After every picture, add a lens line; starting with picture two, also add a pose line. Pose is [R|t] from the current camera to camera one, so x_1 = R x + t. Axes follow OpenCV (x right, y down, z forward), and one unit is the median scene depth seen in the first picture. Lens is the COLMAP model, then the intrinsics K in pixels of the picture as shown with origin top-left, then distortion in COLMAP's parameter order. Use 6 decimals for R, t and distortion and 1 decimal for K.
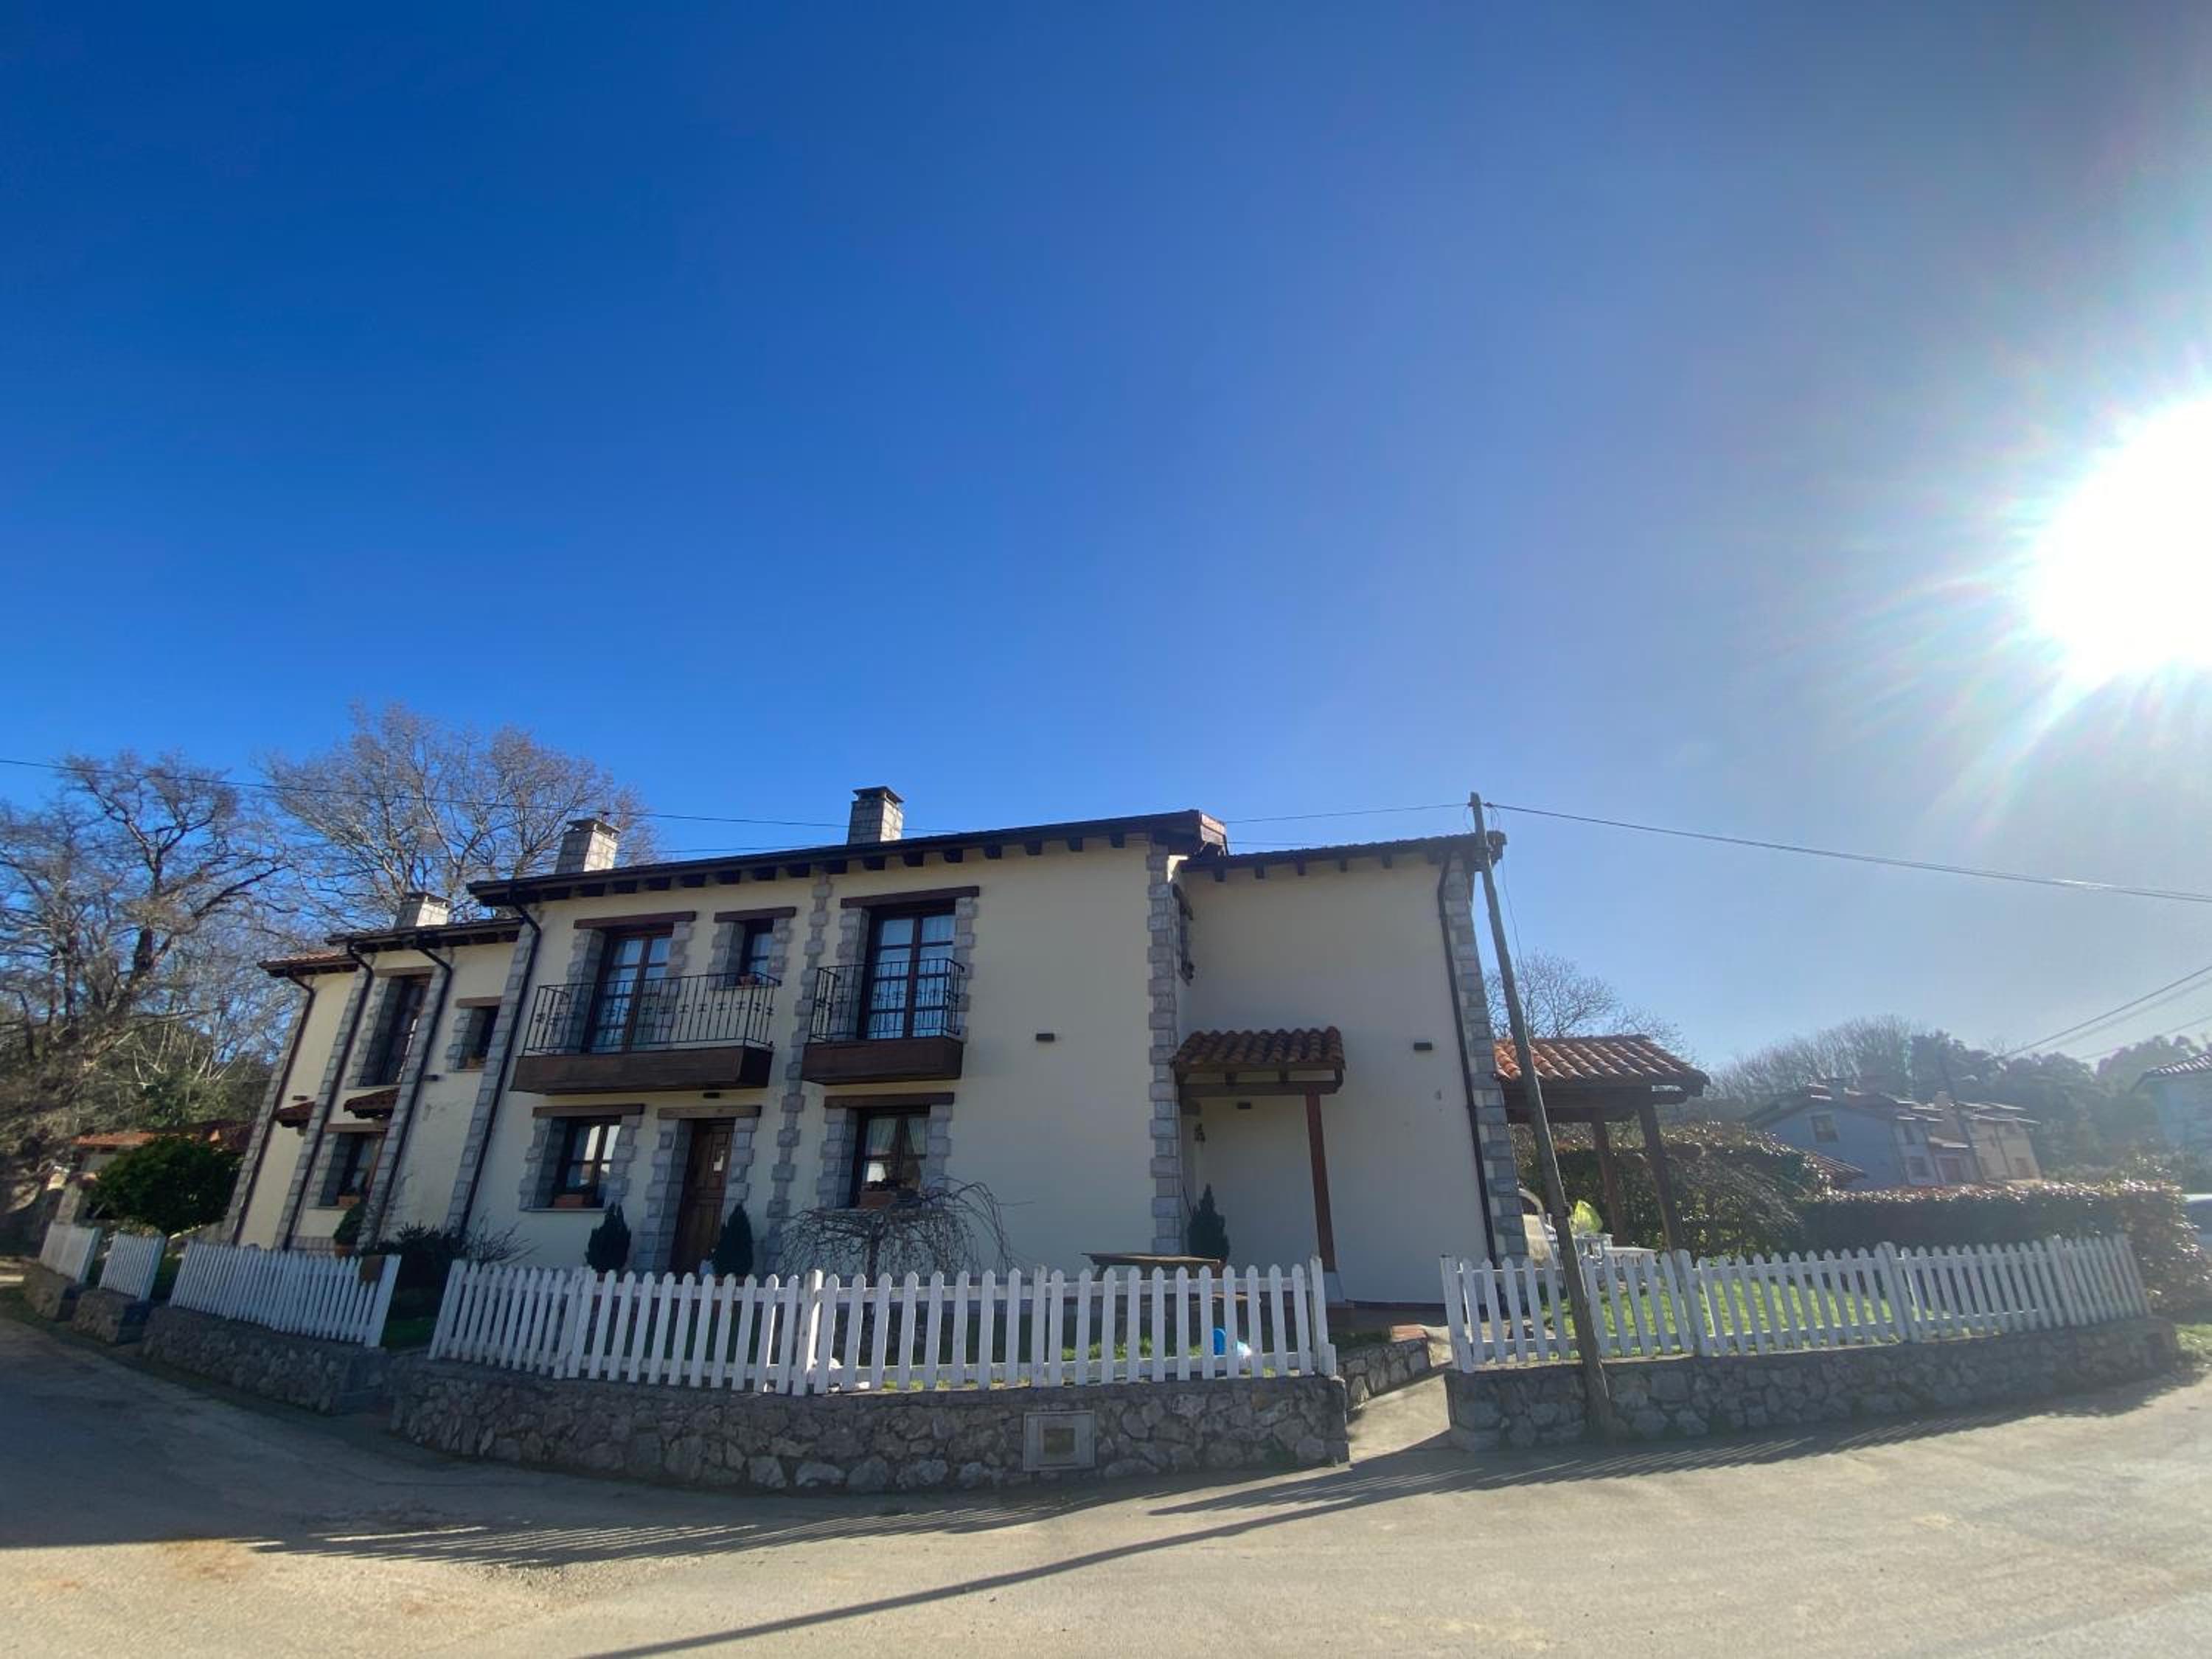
lens RADIAL K [[897.1, 0, 1144.0], [0, 897.1, 823.7], [0, 0, 1]] dist [0.002923, -0.013920]
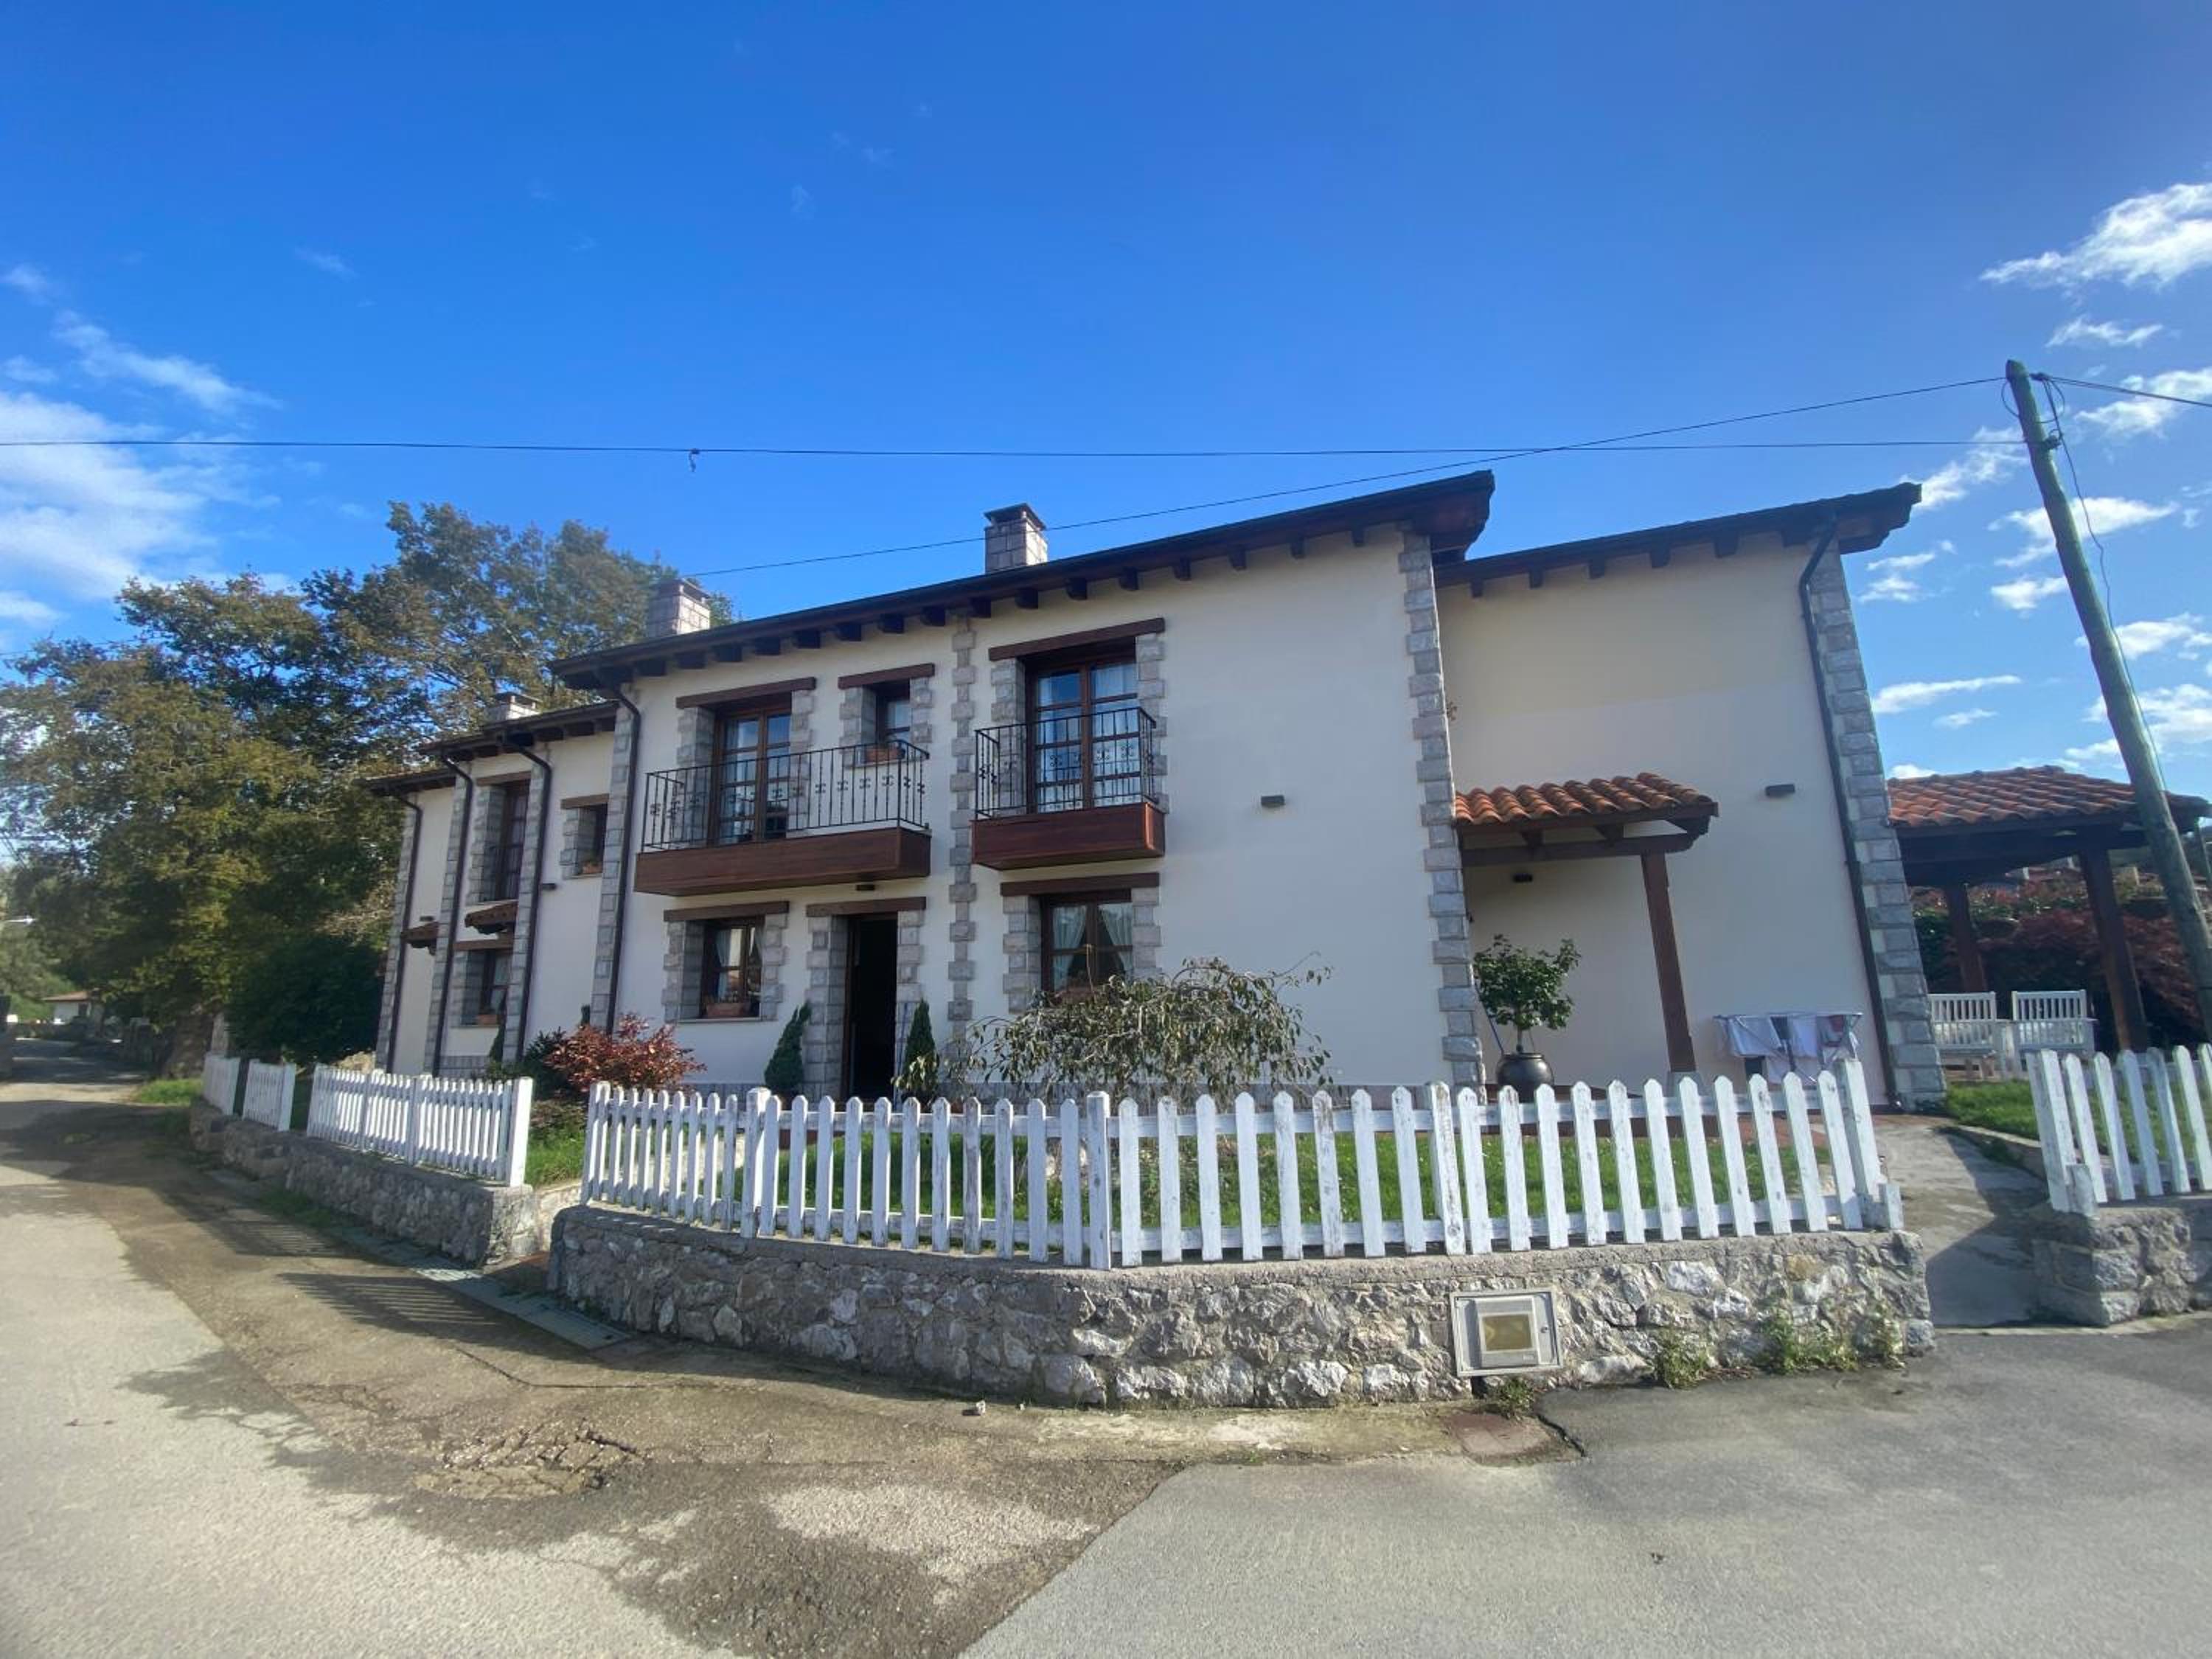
lens RADIAL K [[871.1, 0, 1141.2], [0, 871.1, 828.1], [0, 0, 1]] dist [-0.000563, -0.012425]
pose [[0.996153, -0.039217, -0.078363, -0.147709], [0.054072, 0.978807, 0.197518, 0.094574], [0.068957, -0.200996, 0.977162, 0.217199]]
